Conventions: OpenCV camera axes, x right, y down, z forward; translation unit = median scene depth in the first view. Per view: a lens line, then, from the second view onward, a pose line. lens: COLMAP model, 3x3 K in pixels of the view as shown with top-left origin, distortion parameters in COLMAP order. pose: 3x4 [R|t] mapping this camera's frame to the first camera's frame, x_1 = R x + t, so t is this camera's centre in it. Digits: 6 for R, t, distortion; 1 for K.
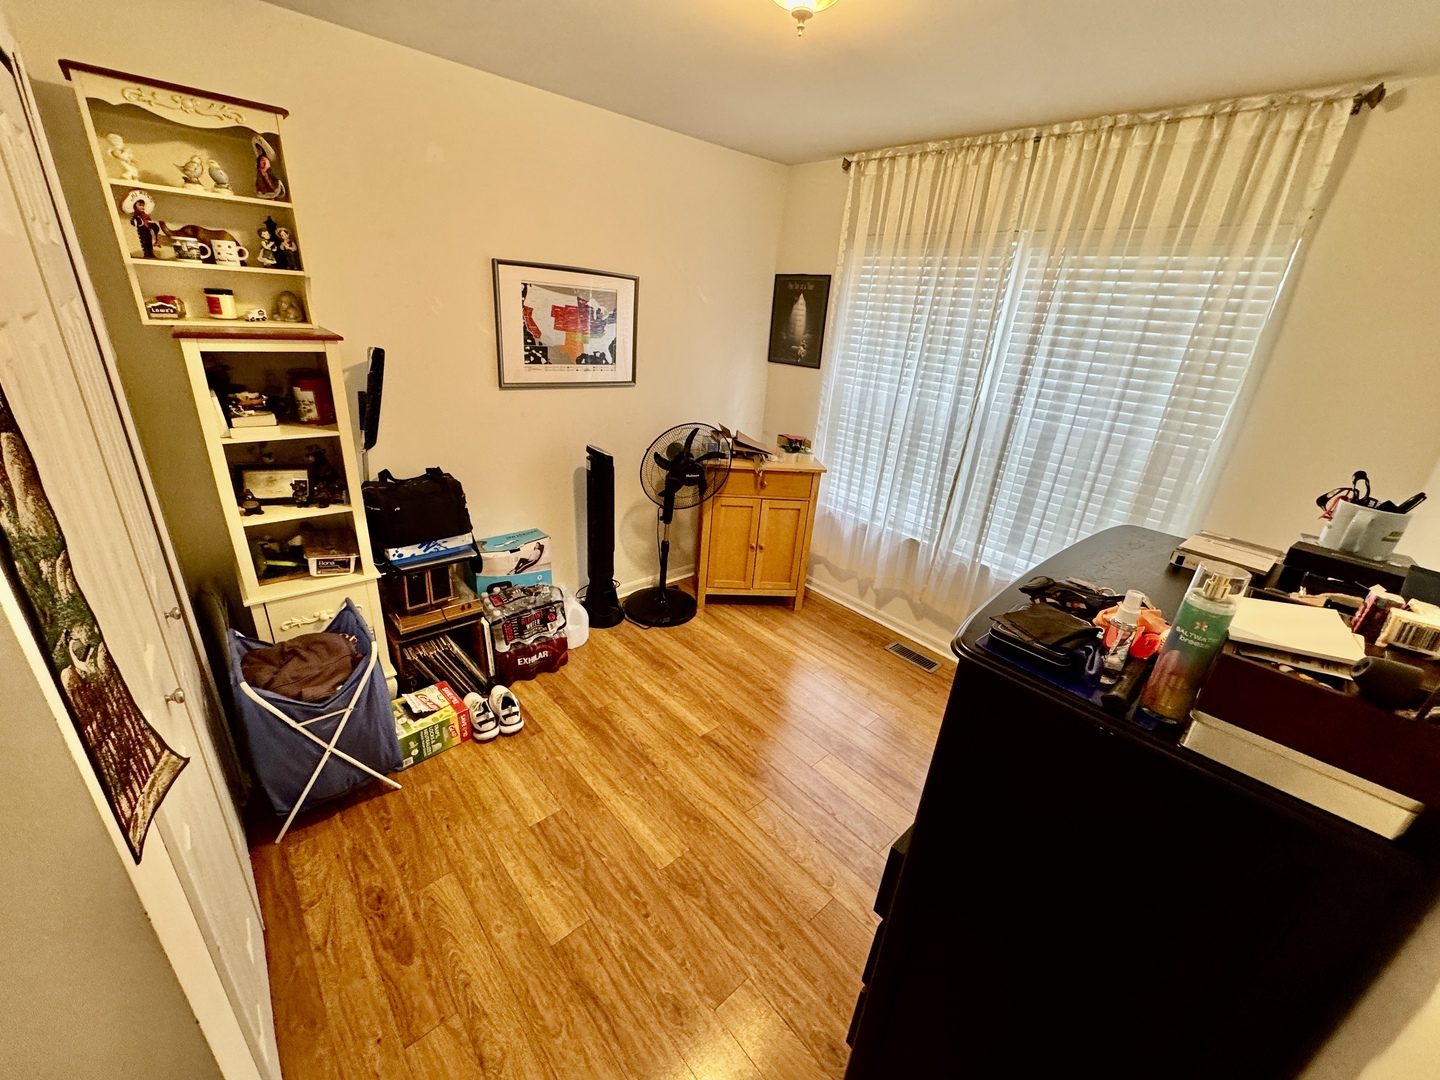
lens RADIAL K [[576.6, 0, 719.9], [0, 576.6, 540.4], [0, 0, 1]] dist [0.001819, 0.000319]
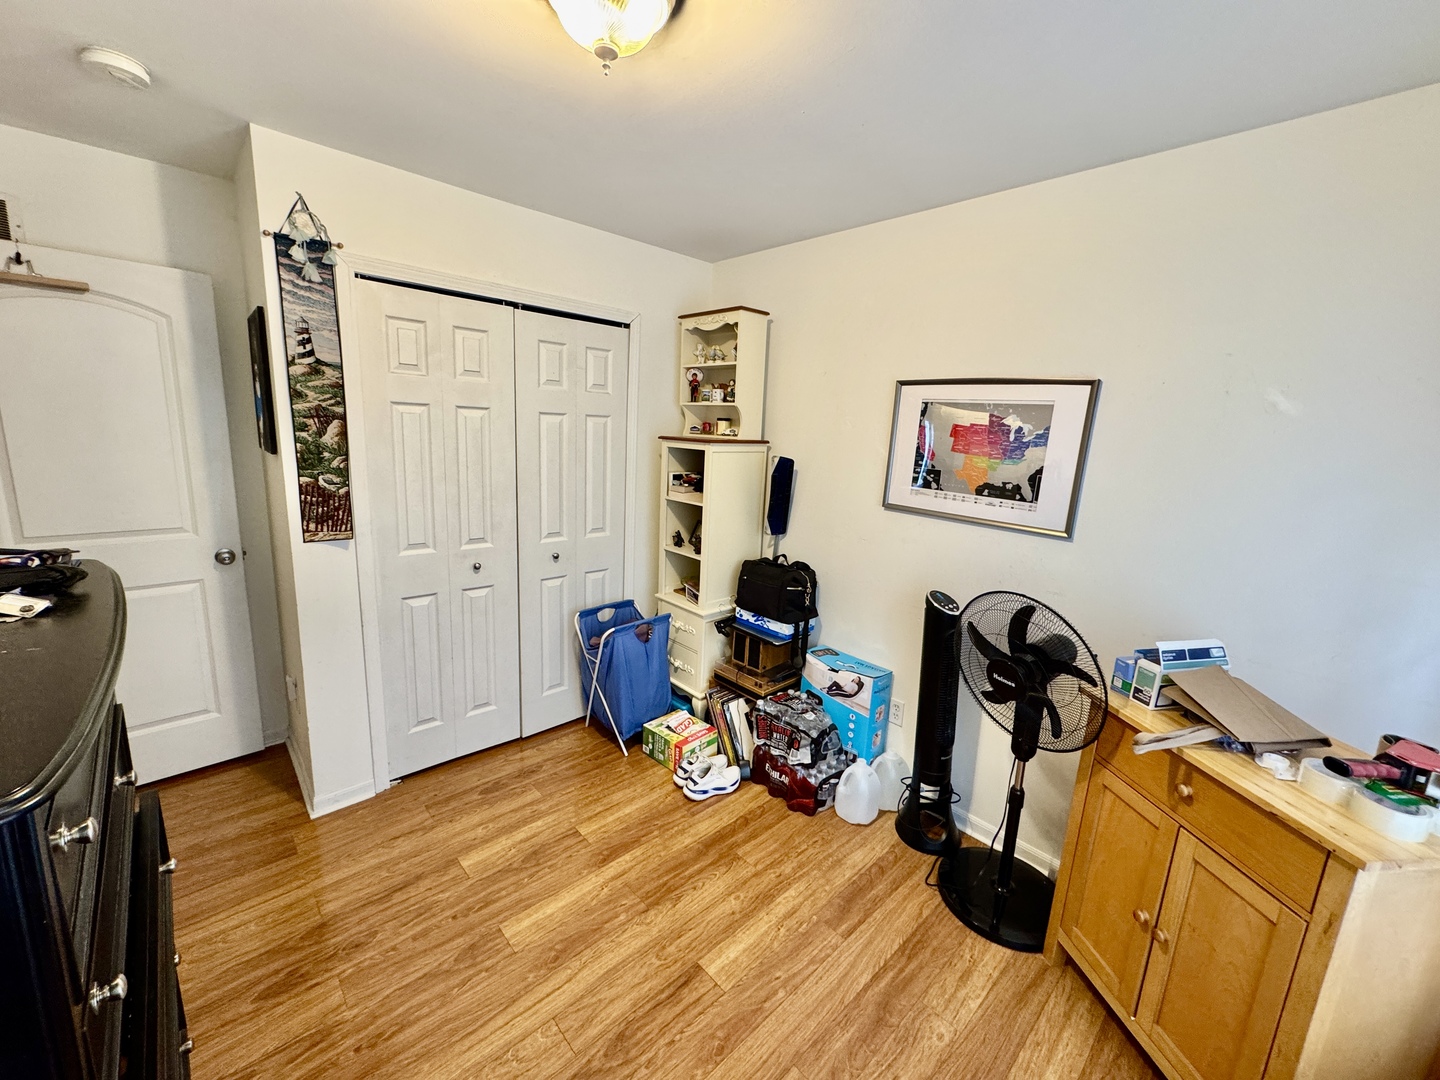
lens RADIAL K [[576.6, 0, 719.1], [0, 576.6, 540.5], [0, 0, 1]] dist [0.001819, 0.000319]
pose [[0.019763, 0.123994, -0.992086, 0.548508], [-0.425474, 0.898988, 0.103883, -0.191657], [0.904755, 0.420054, 0.070523, 0.685497]]
